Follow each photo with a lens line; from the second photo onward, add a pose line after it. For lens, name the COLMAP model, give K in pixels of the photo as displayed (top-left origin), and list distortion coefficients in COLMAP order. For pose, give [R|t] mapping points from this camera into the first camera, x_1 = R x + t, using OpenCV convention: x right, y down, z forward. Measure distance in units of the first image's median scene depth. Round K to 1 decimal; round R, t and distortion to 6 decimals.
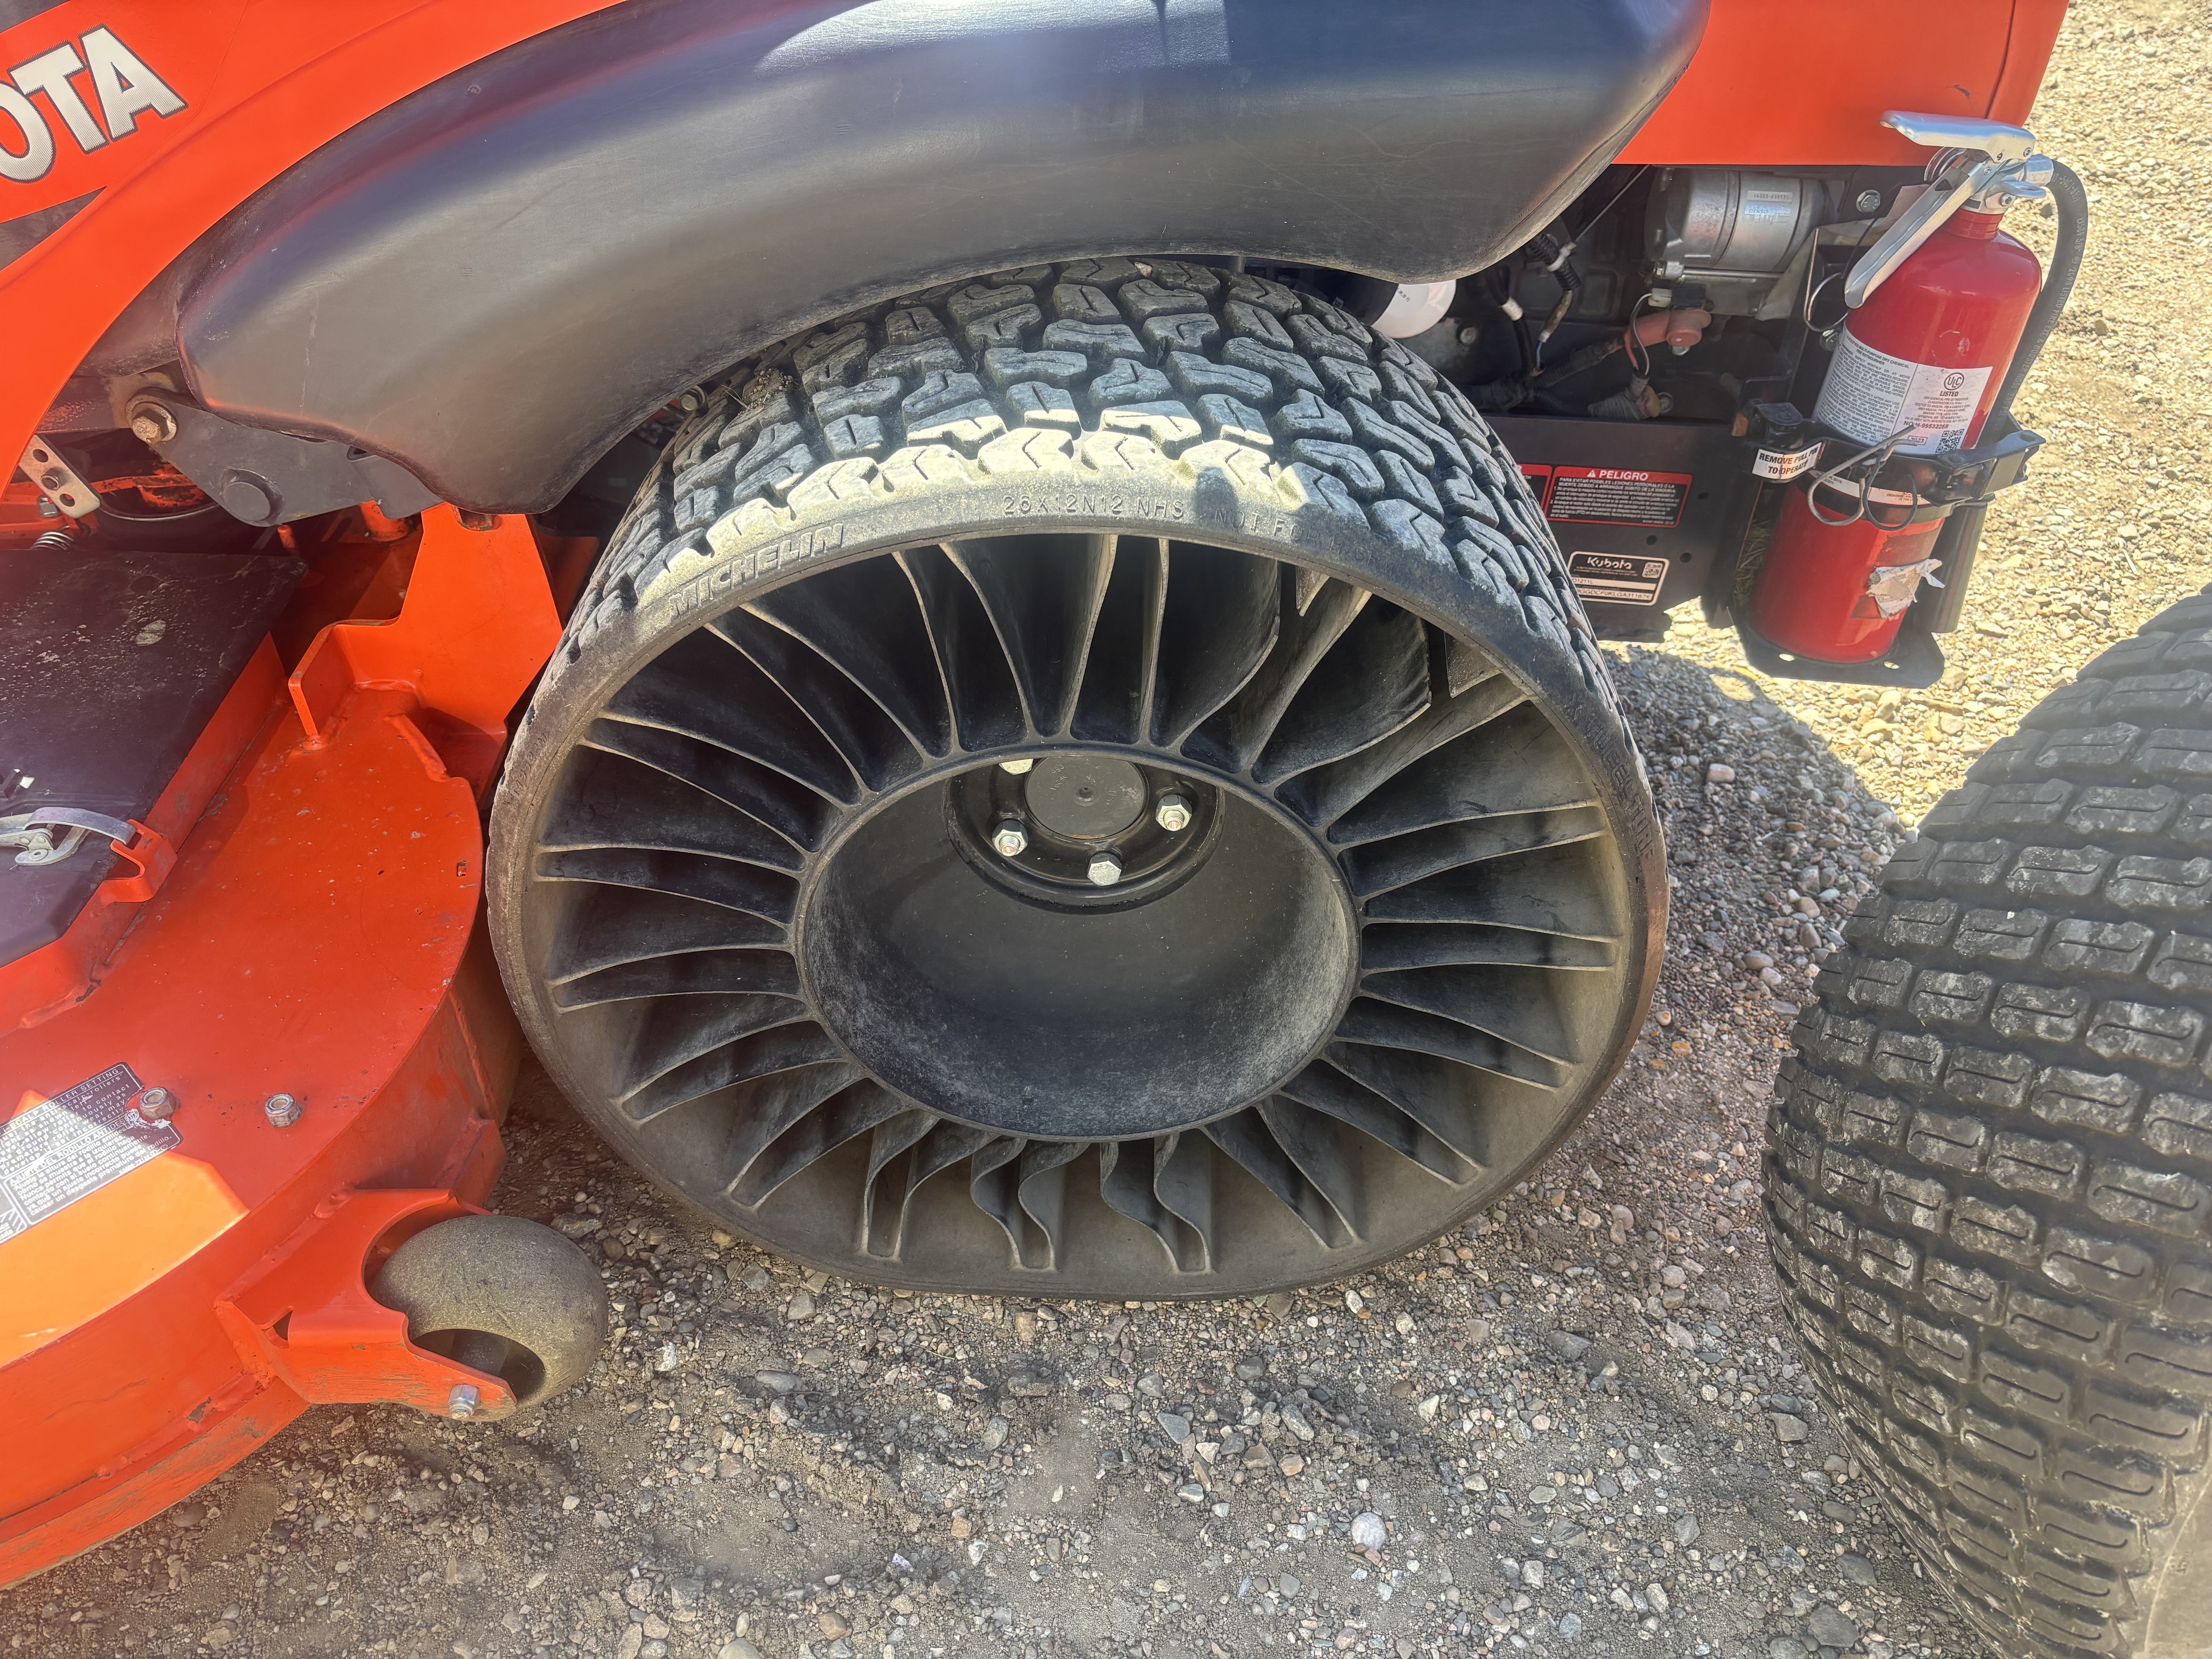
lens RADIAL K [[1683.2, 0, 1103.5], [0, 1683.2, 830.3], [0, 0, 1]] dist [-0.001301, 0.002993]
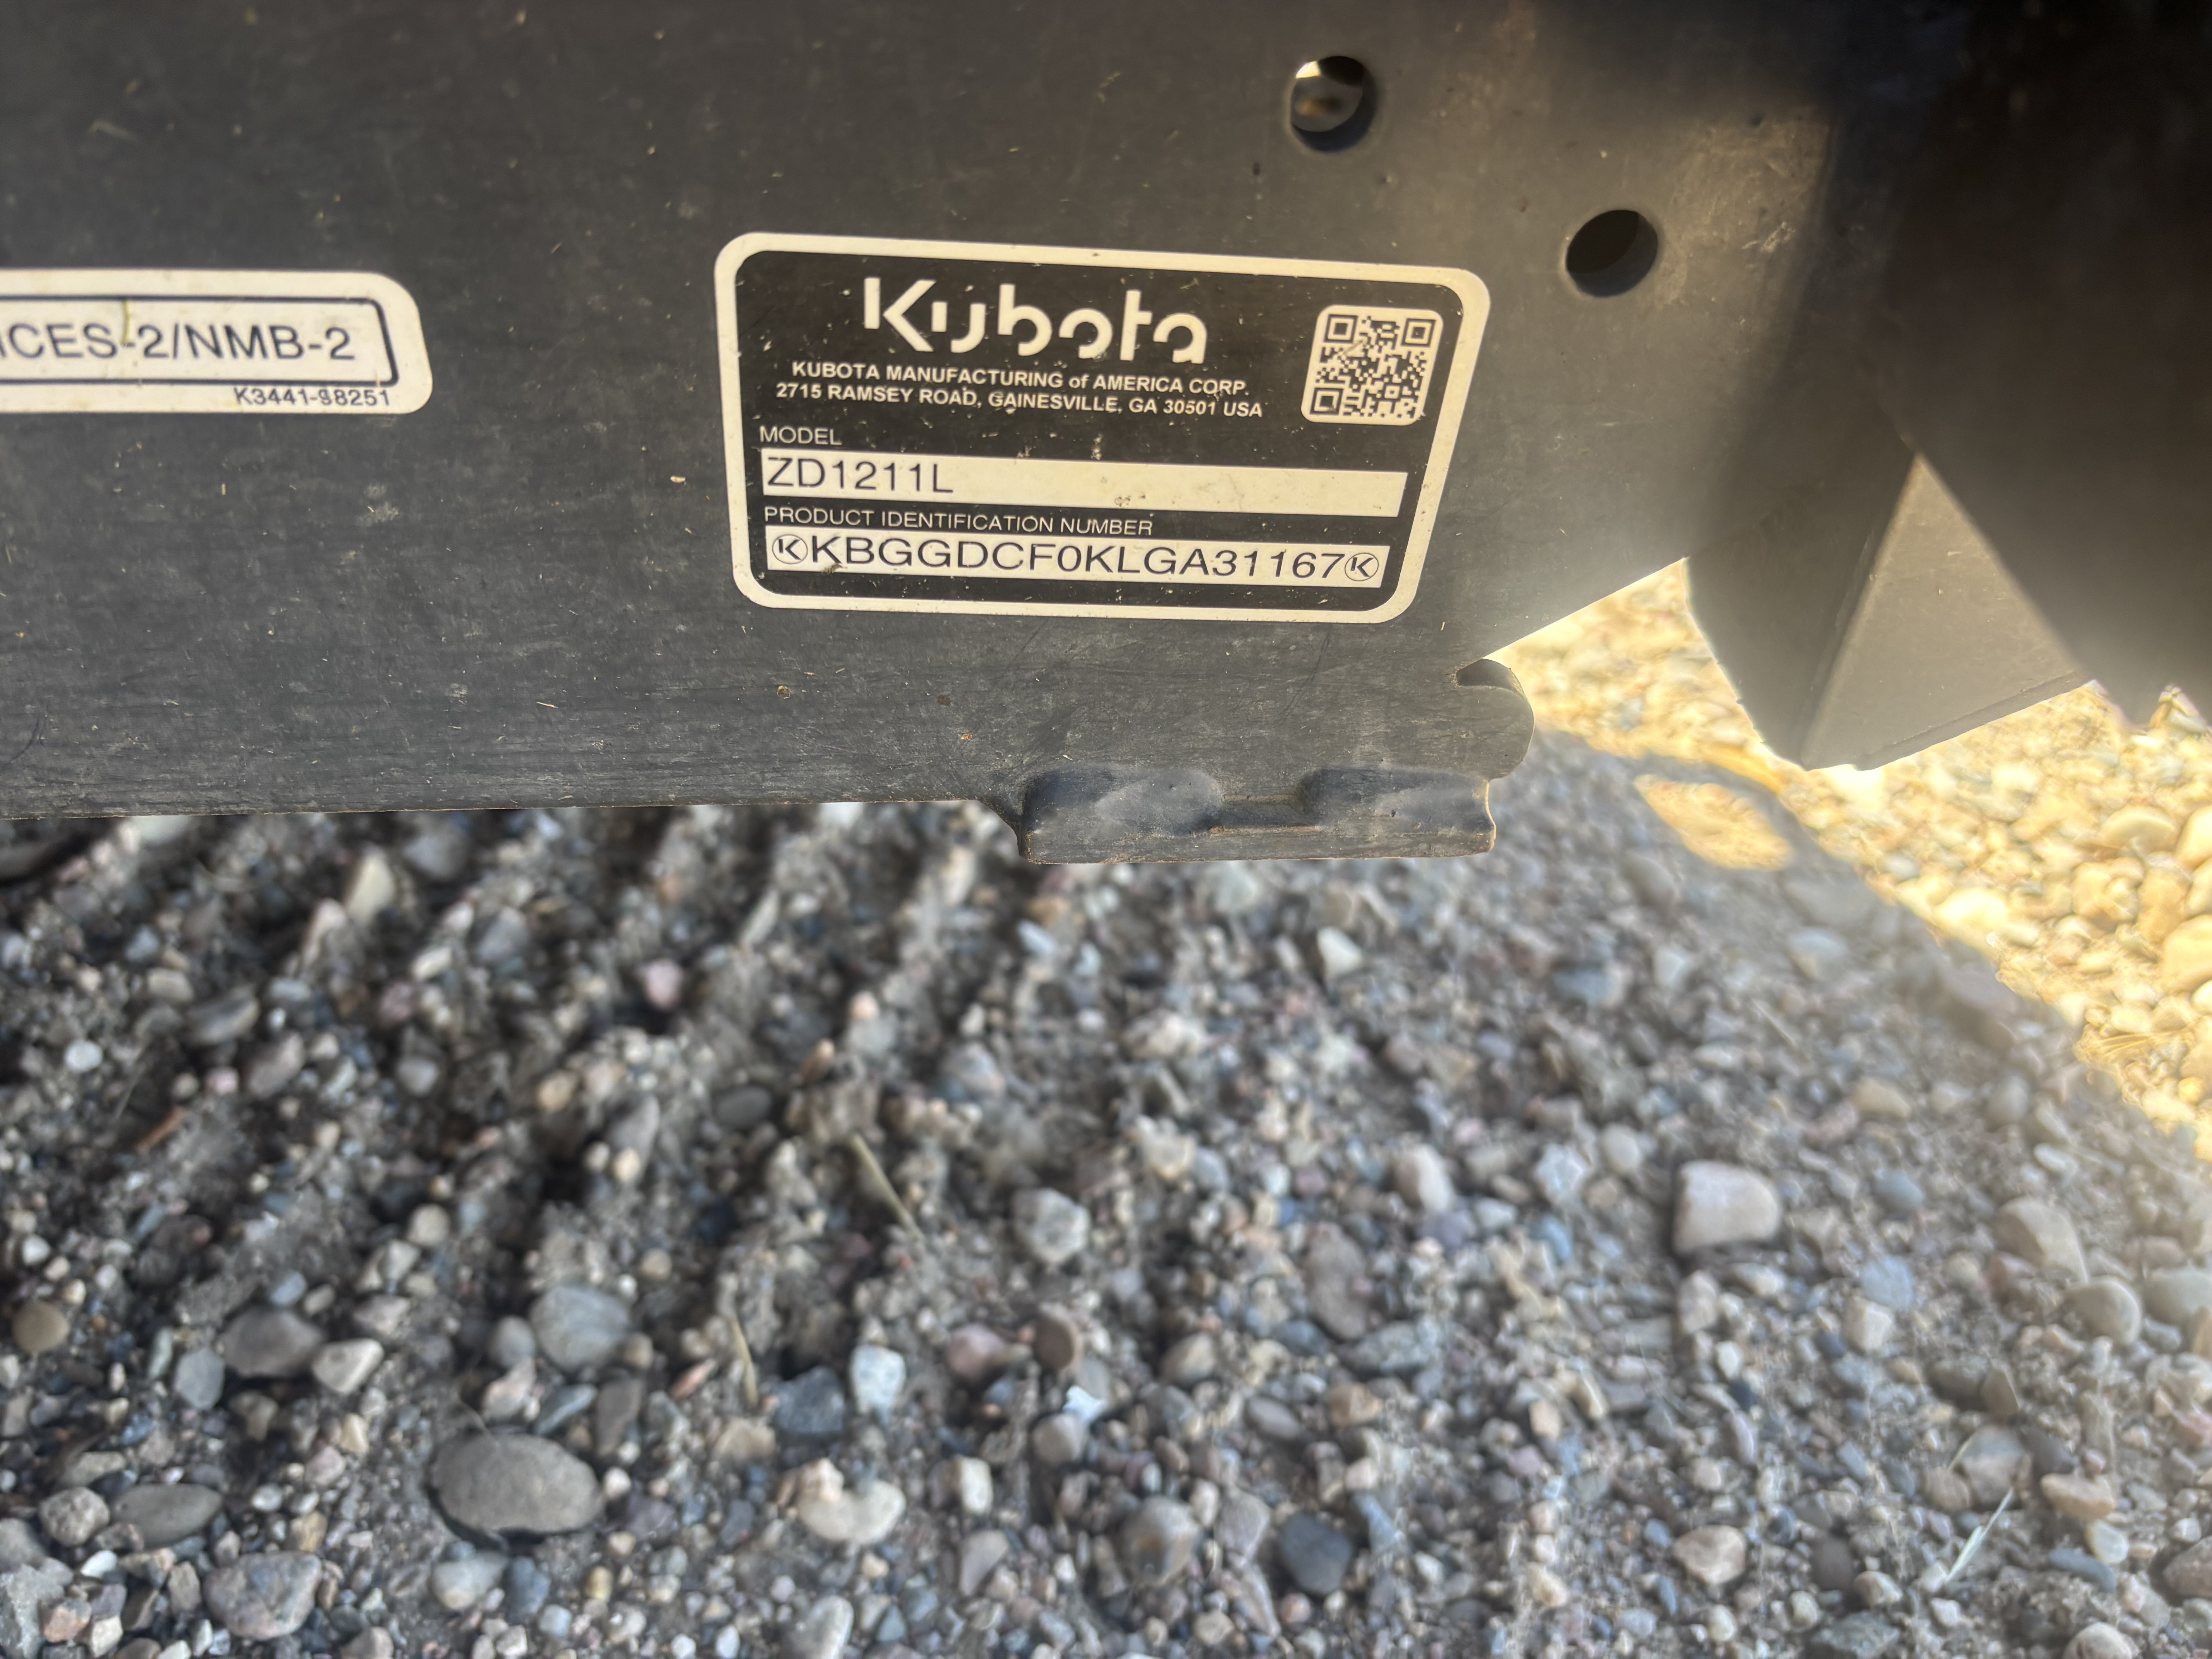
lens RADIAL K [[1683.2, 0, 1108.1], [0, 1683.2, 829.3], [0, 0, 1]] dist [-0.001301, 0.002993]
pose [[0.993561, -0.068152, 0.090514, 0.247797], [0.065798, 0.997419, 0.028746, -0.104849], [-0.092239, -0.022605, 0.995480, 0.739238]]
